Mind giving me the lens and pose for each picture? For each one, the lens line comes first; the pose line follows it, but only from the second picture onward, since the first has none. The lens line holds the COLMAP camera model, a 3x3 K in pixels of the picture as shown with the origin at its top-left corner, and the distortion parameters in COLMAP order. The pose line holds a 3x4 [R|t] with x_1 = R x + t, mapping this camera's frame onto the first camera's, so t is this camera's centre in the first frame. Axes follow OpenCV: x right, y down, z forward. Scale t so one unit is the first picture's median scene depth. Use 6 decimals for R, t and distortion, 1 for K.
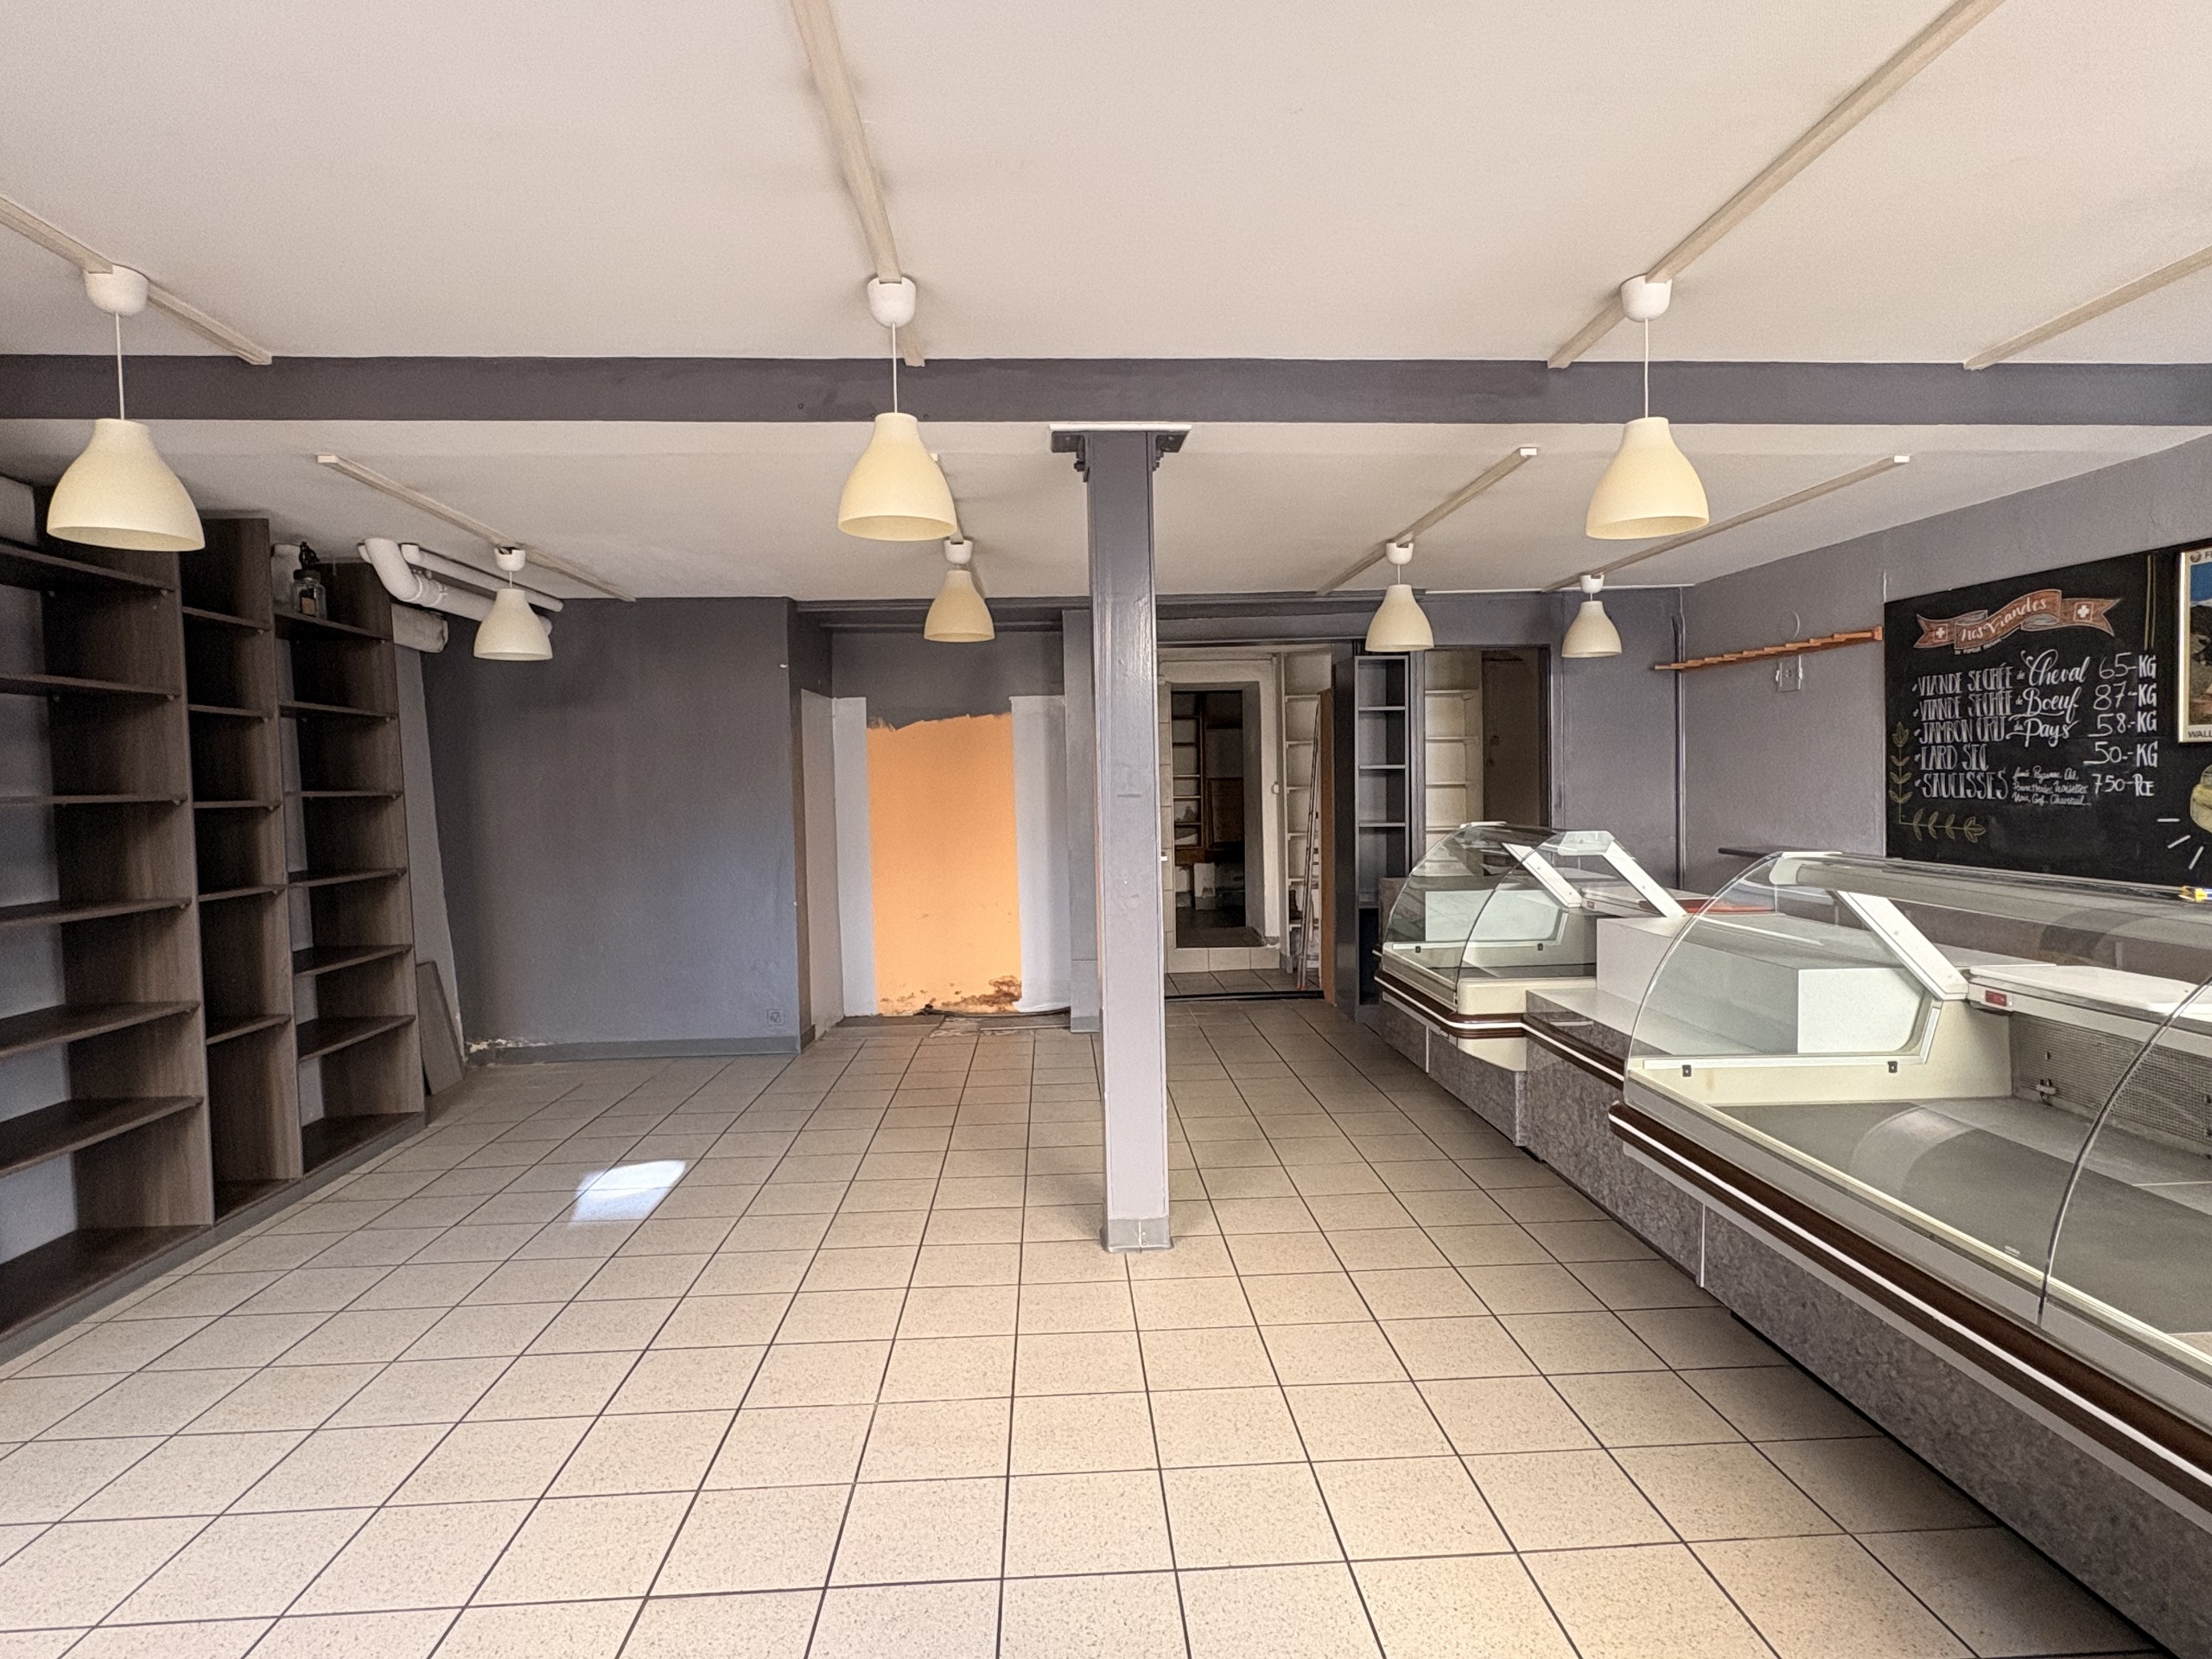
lens RADIAL K [[1190.8, 0, 1103.4], [0, 1190.8, 833.4], [0, 0, 1]] dist [0.008218, -0.000333]
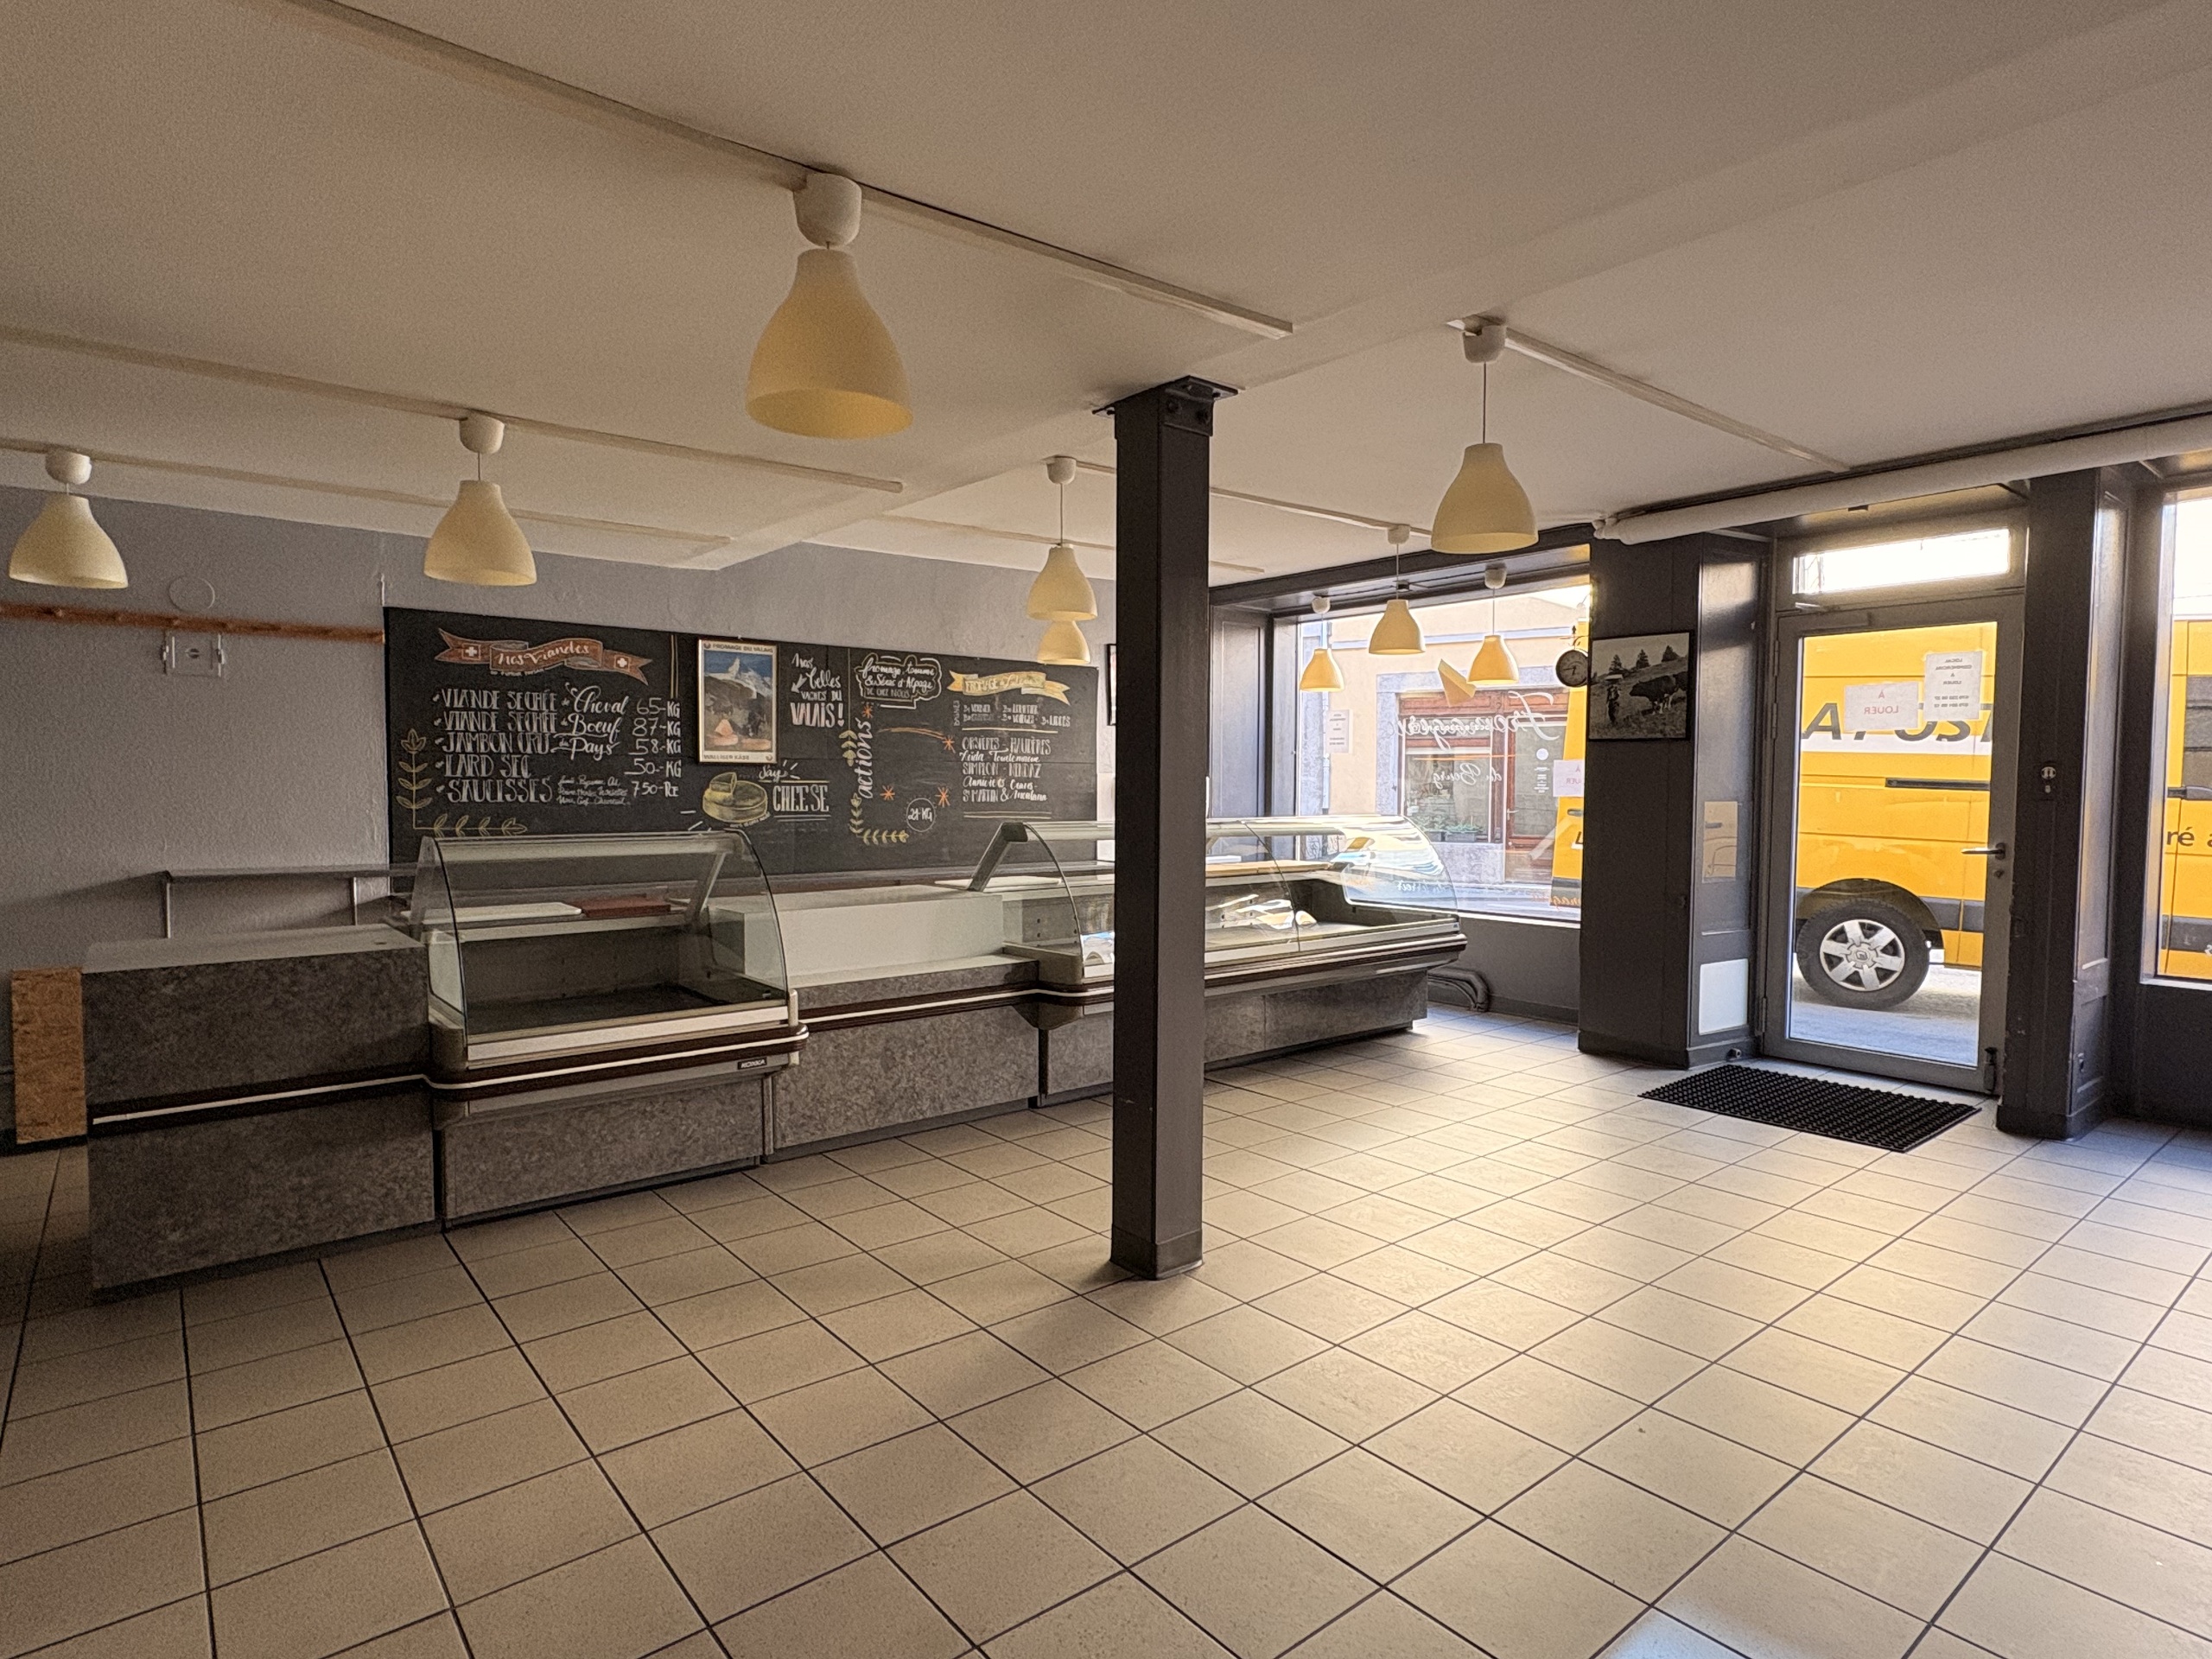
lens RADIAL K [[1190.8, 0, 1099.4], [0, 1190.8, 836.8], [0, 0, 1]] dist [0.008218, -0.000333]
pose [[-0.594734, -0.012001, 0.803833, -0.564599], [0.051681, 0.997250, 0.053126, -0.029171], [-0.802260, 0.073139, -0.592478, 1.296369]]
